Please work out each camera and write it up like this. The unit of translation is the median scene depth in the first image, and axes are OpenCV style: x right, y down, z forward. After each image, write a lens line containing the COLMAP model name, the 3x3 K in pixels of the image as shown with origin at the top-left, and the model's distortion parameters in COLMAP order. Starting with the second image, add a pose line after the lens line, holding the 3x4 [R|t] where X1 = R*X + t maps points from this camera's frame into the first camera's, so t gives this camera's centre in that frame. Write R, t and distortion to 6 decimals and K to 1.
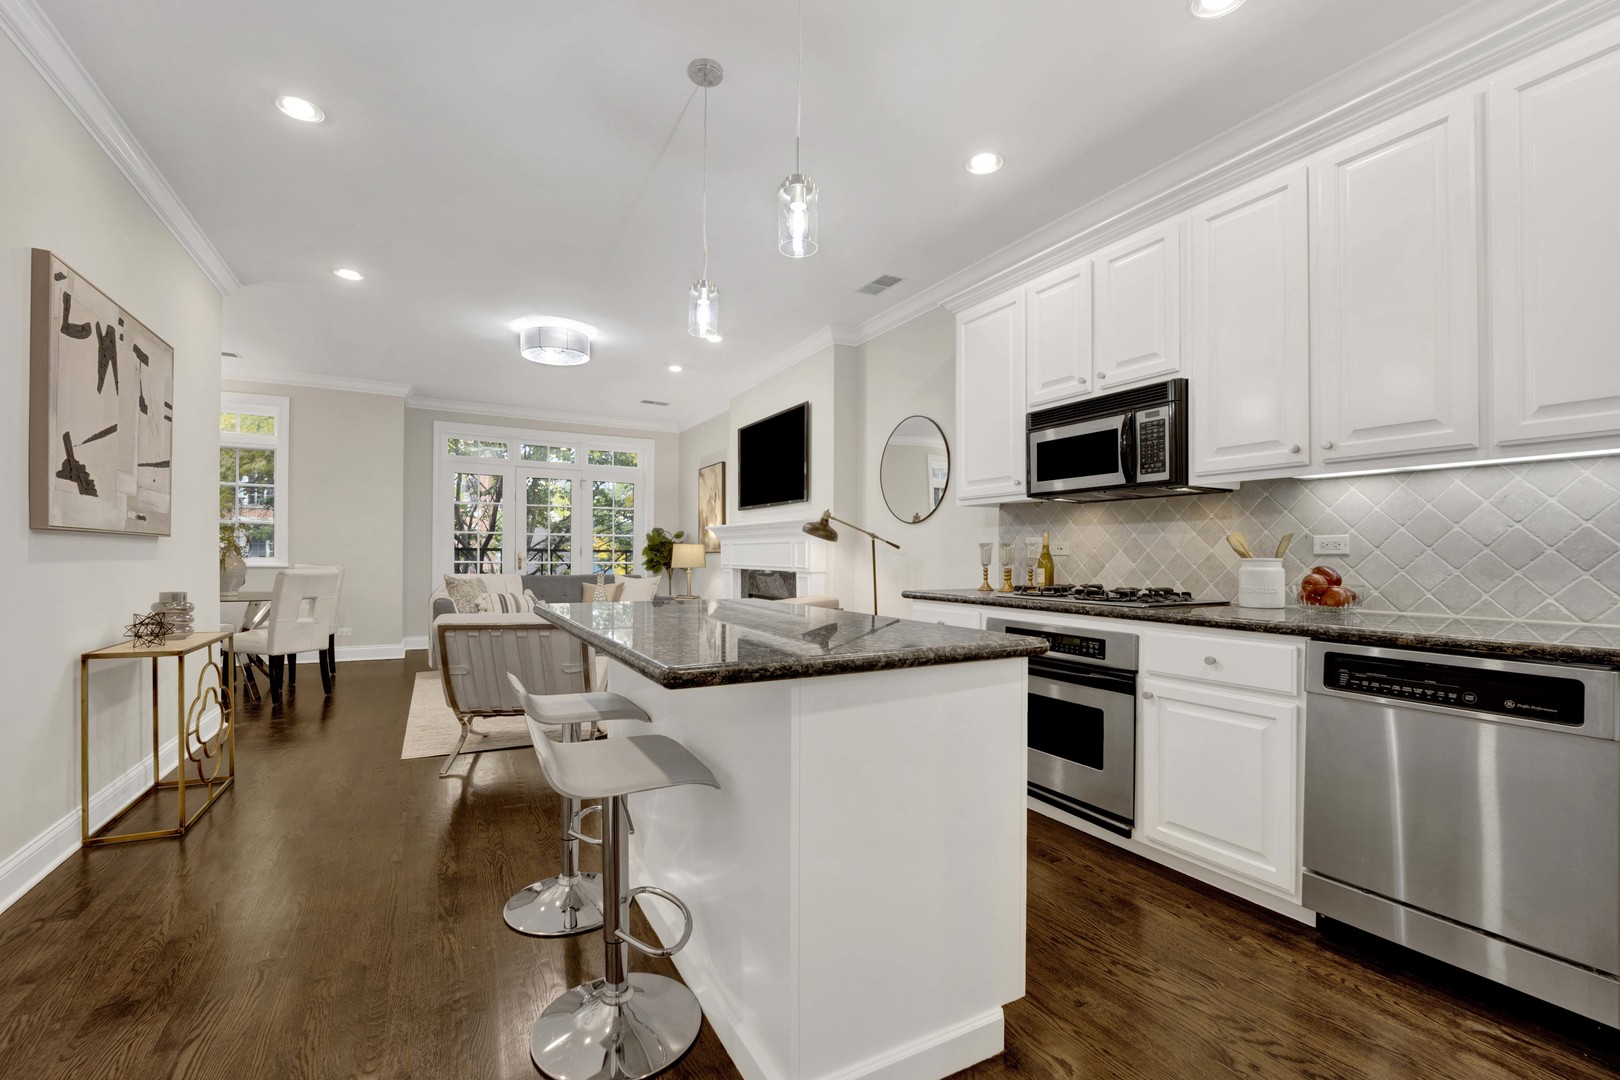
lens RADIAL K [[668.1, 0, 813.3], [0, 668.1, 562.7], [0, 0, 1]] dist [-0.022994, -0.000253]
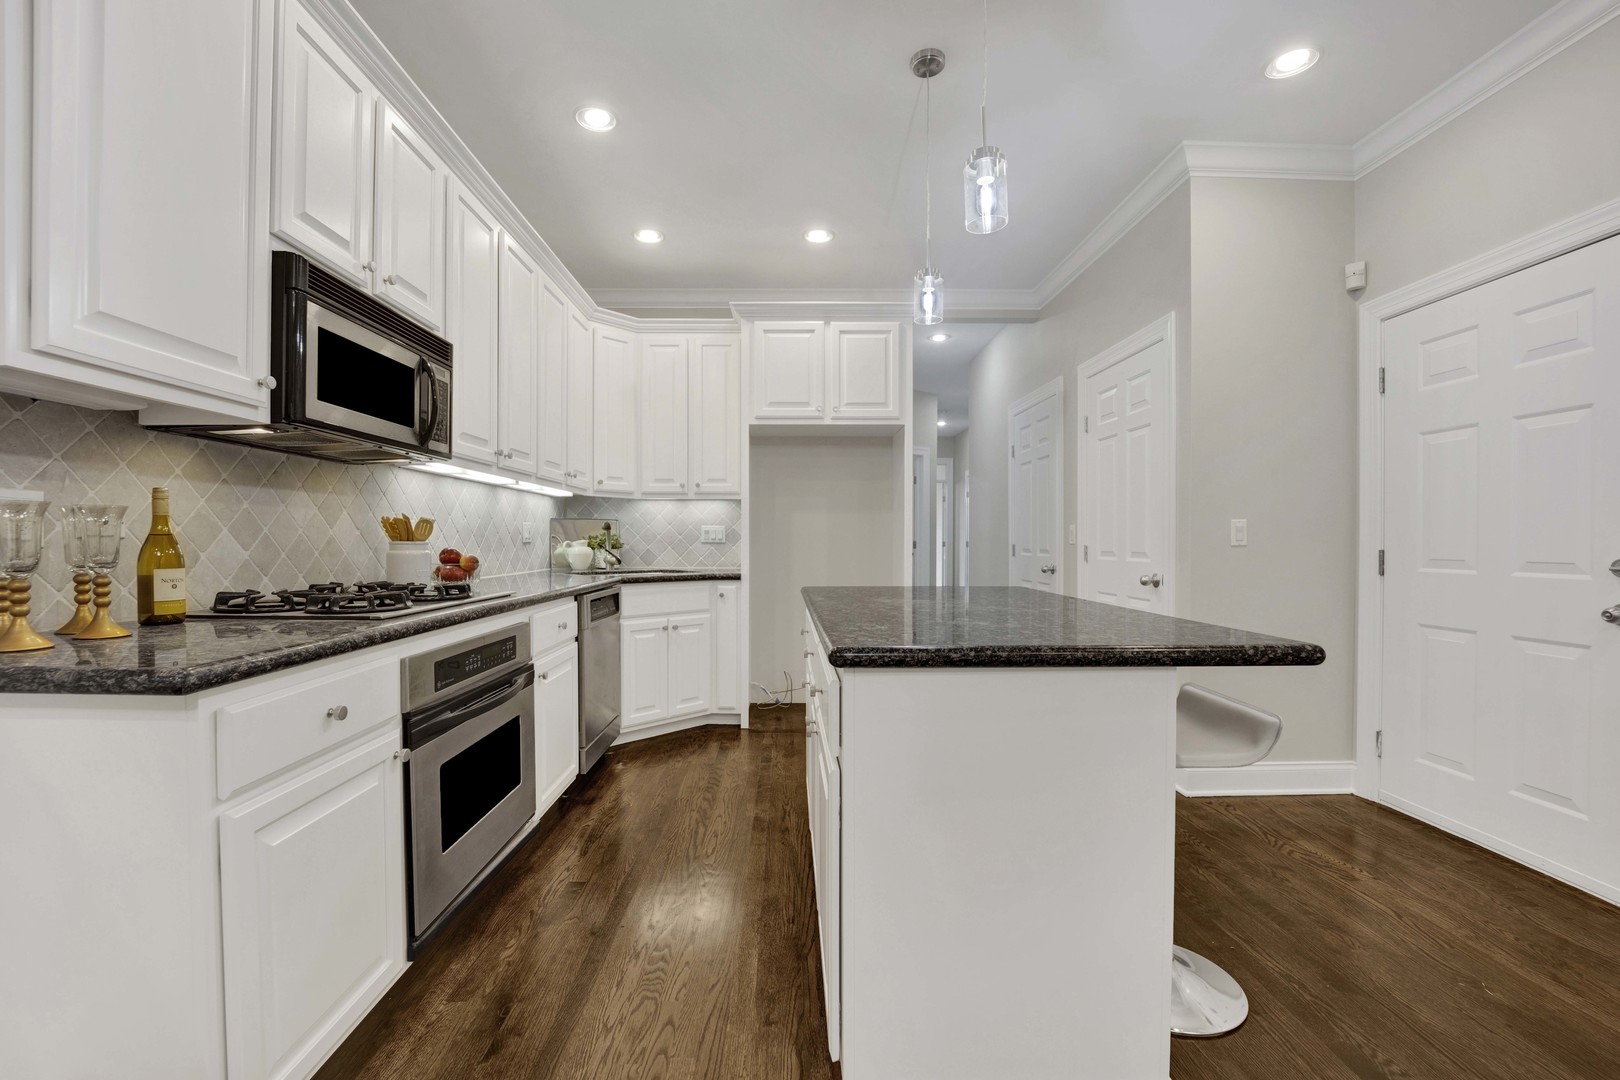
lens RADIAL K [[668.1, 0, 773.9], [0, 668.1, 547.5], [0, 0, 1]] dist [-0.022994, -0.000253]
pose [[-0.866048, -0.011751, 0.499822, -0.231340], [-0.000560, 0.999746, 0.022533, -0.016061], [-0.499960, 0.019235, -0.865835, 1.241325]]
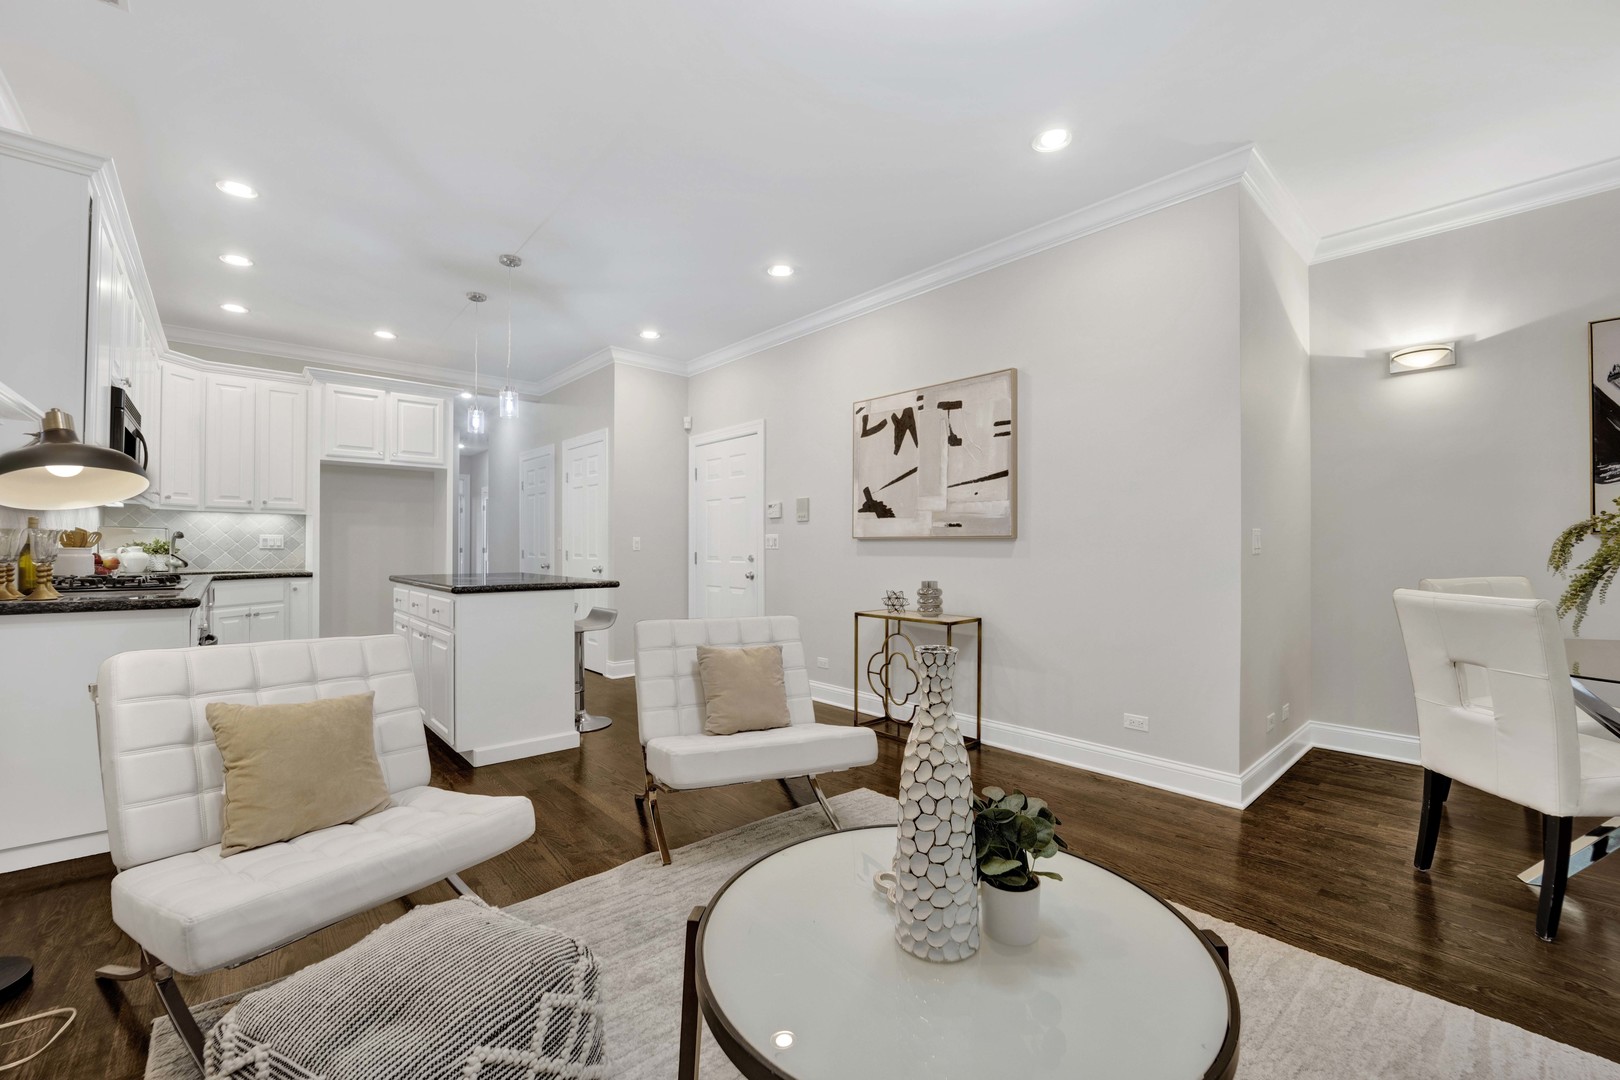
lens RADIAL K [[668.1, 0, 801.3], [0, 668.1, 543.5], [0, 0, 1]] dist [-0.022994, -0.000253]
pose [[-0.977926, -0.009637, -0.208729, -0.390955], [-0.010759, 0.999933, 0.004241, -0.029810], [0.208674, 0.006394, -0.977964, 2.022137]]
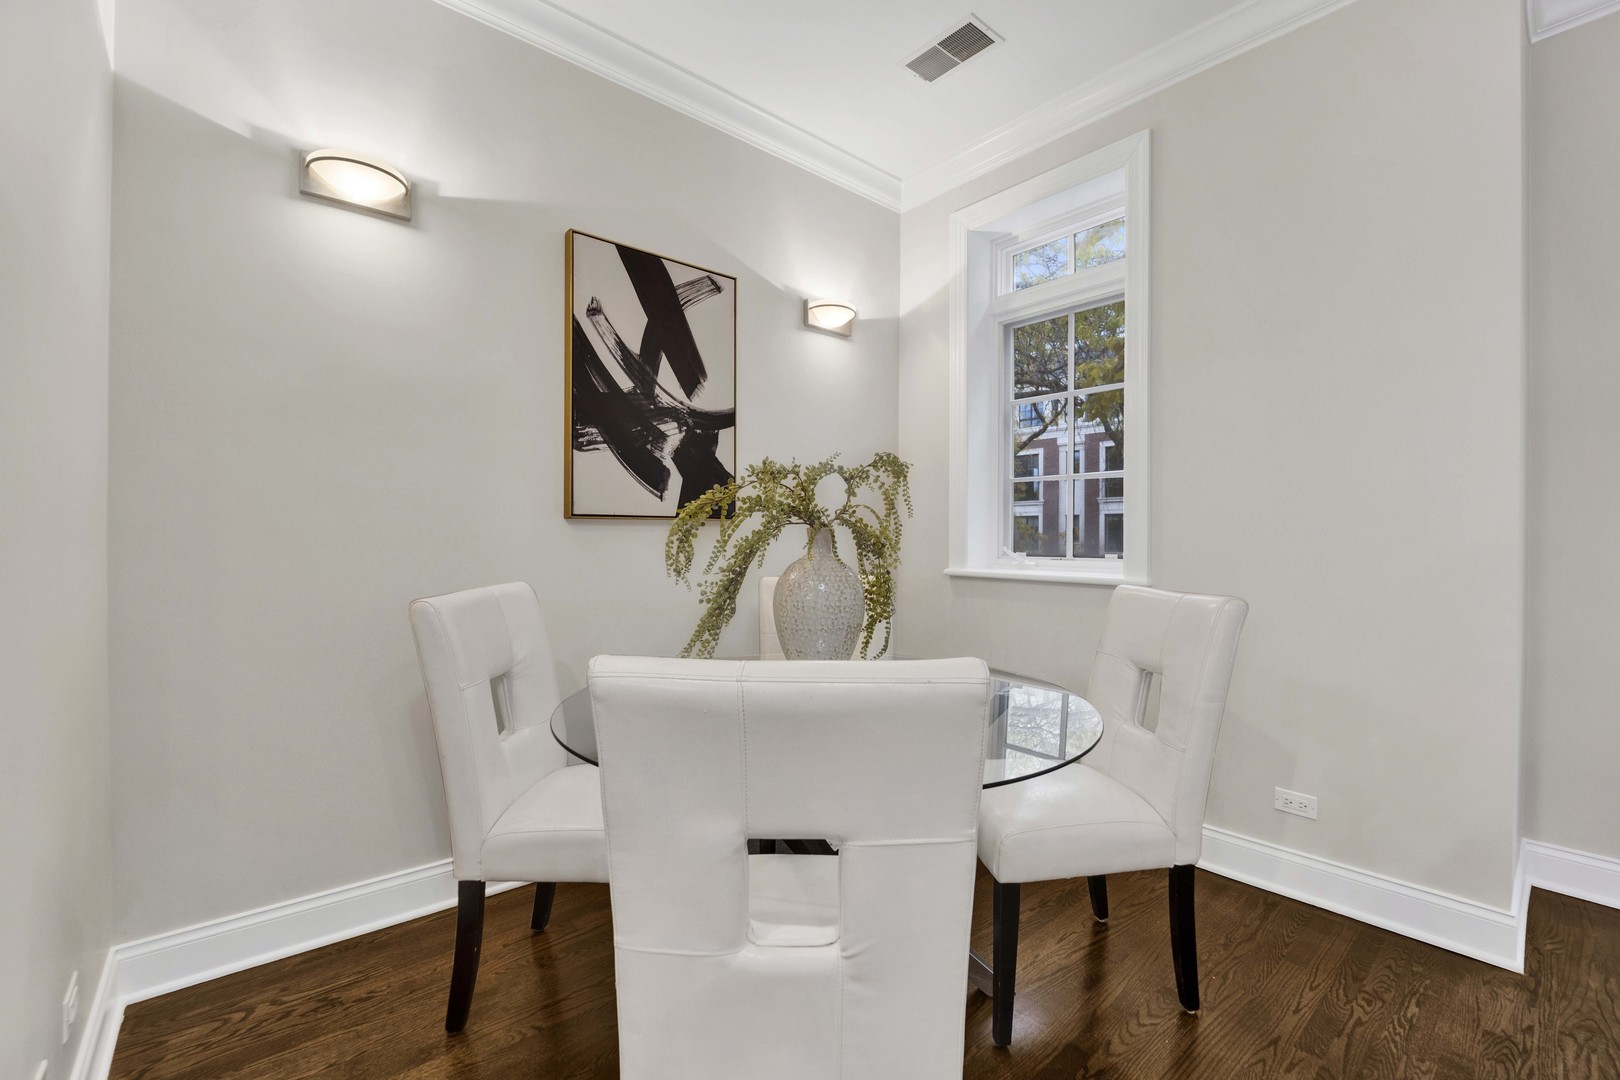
lens RADIAL K [[668.1, 0, 829.0], [0, 668.1, 549.4], [0, 0, 1]] dist [-0.022994, -0.000253]
pose [[0.191392, 0.006909, -0.981489, -0.934224], [-0.016191, 0.999861, 0.003882, -0.025979], [0.981380, 0.015148, 0.191477, 1.507908]]
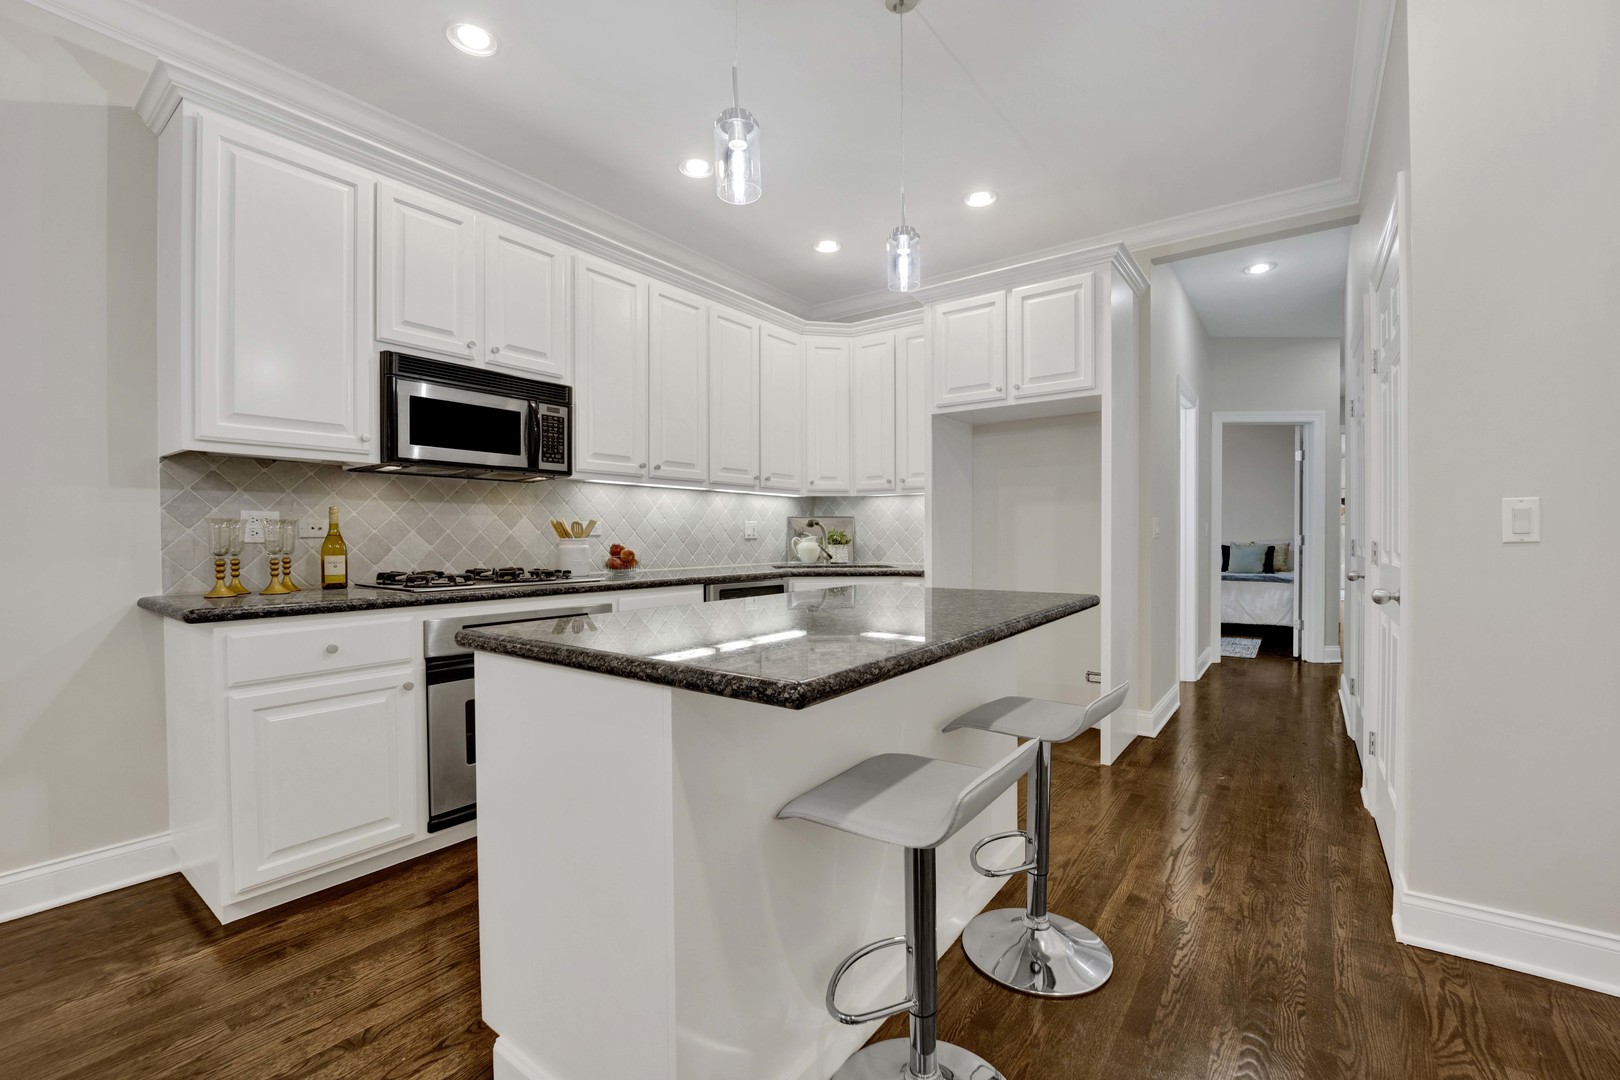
lens RADIAL K [[668.1, 0, 824.3], [0, 668.1, 544.7], [0, 0, 1]] dist [-0.022994, -0.000253]
pose [[-0.417376, -0.015164, 0.908608, -0.568090], [0.011184, 0.999699, 0.021821, -0.013813], [-0.908665, 0.019269, -0.417081, 0.859791]]
